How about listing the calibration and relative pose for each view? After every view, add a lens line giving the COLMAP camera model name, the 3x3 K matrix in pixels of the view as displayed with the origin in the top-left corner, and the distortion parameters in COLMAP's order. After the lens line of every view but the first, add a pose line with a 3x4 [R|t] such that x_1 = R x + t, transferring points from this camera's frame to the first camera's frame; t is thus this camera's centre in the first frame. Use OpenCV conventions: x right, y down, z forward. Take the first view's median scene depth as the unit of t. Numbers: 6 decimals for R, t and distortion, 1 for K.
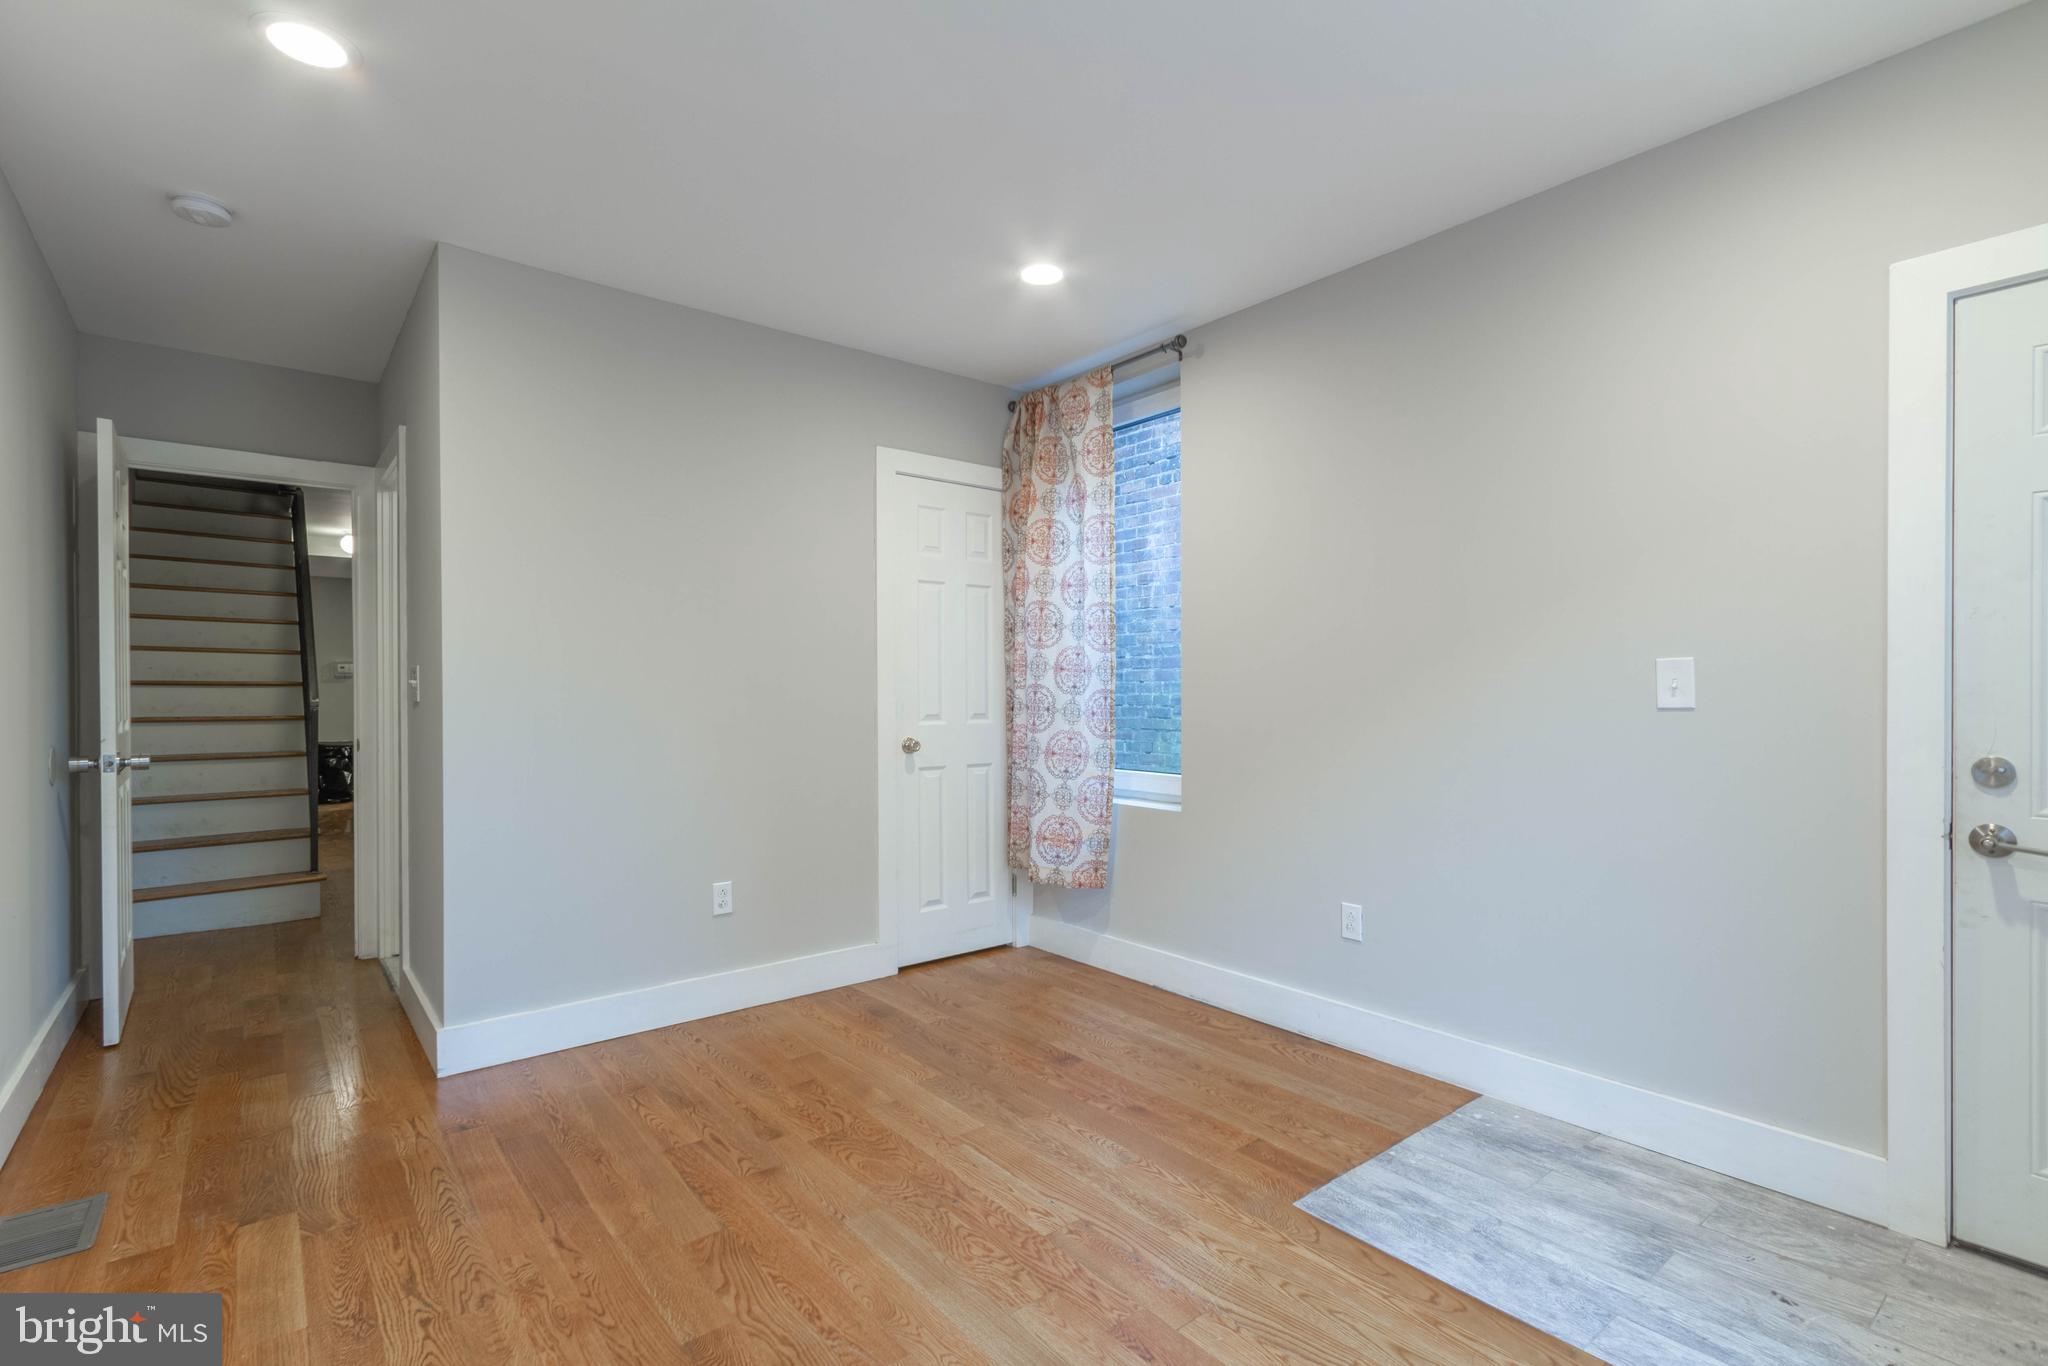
lens RADIAL K [[939.5, 0, 1024.0], [0, 939.5, 683.0], [0, 0, 1]] dist [0.001912, -0.000990]
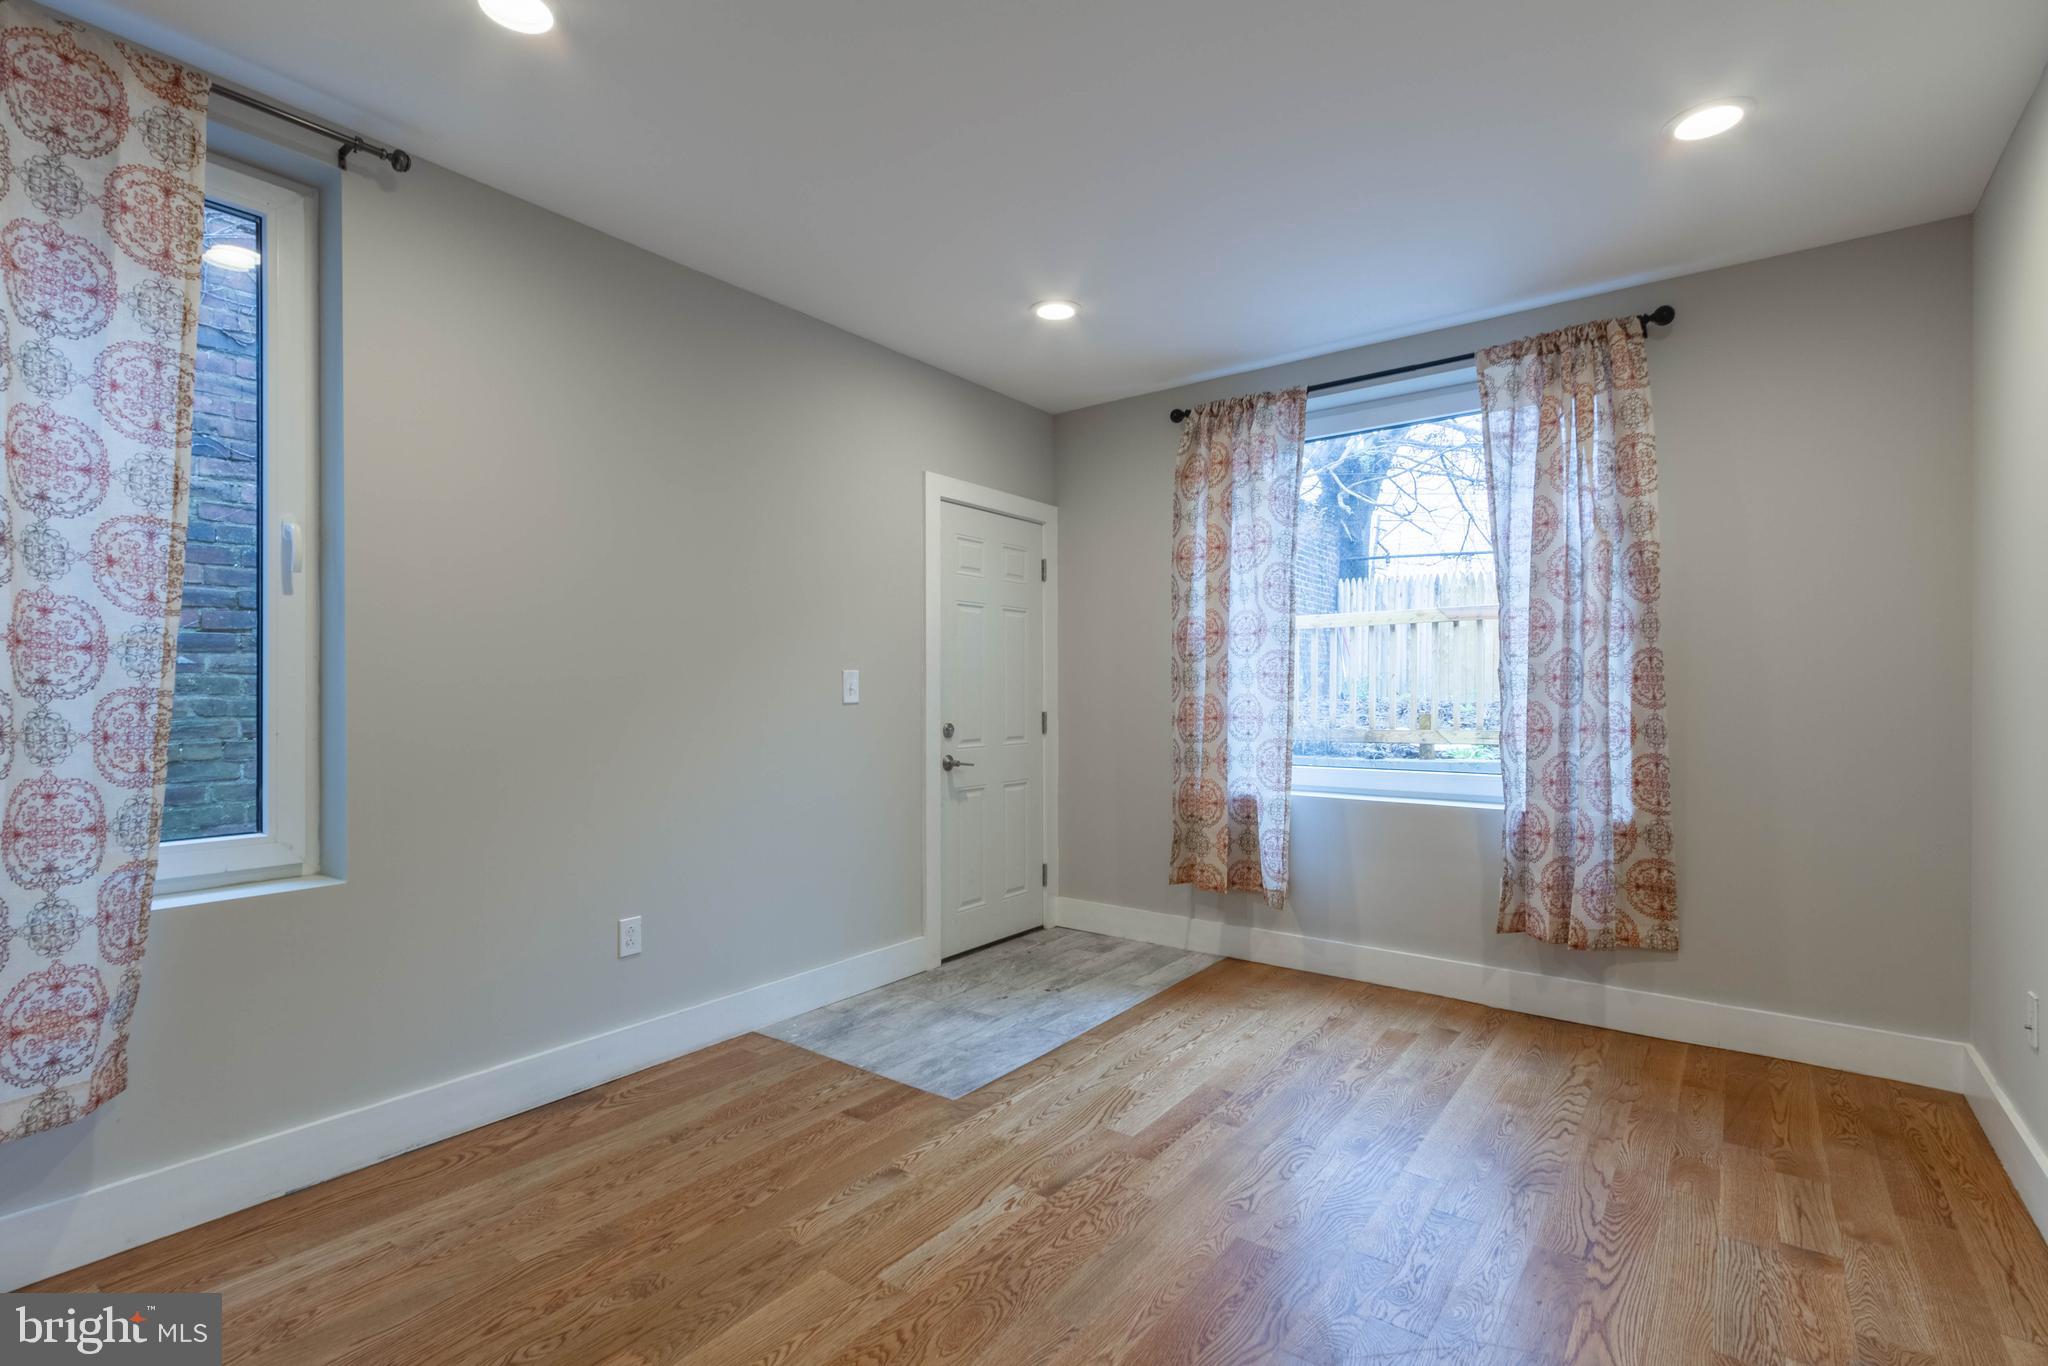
lens RADIAL K [[950.7, 0, 1024.0], [0, 950.7, 683.0], [0, 0, 1]] dist [0.011326, -0.000358]
pose [[-0.244344, 0.010568, 0.969631, -0.713530], [-0.005562, 0.999909, -0.012299, 0.009472], [-0.969673, -0.008398, -0.244263, 0.895258]]
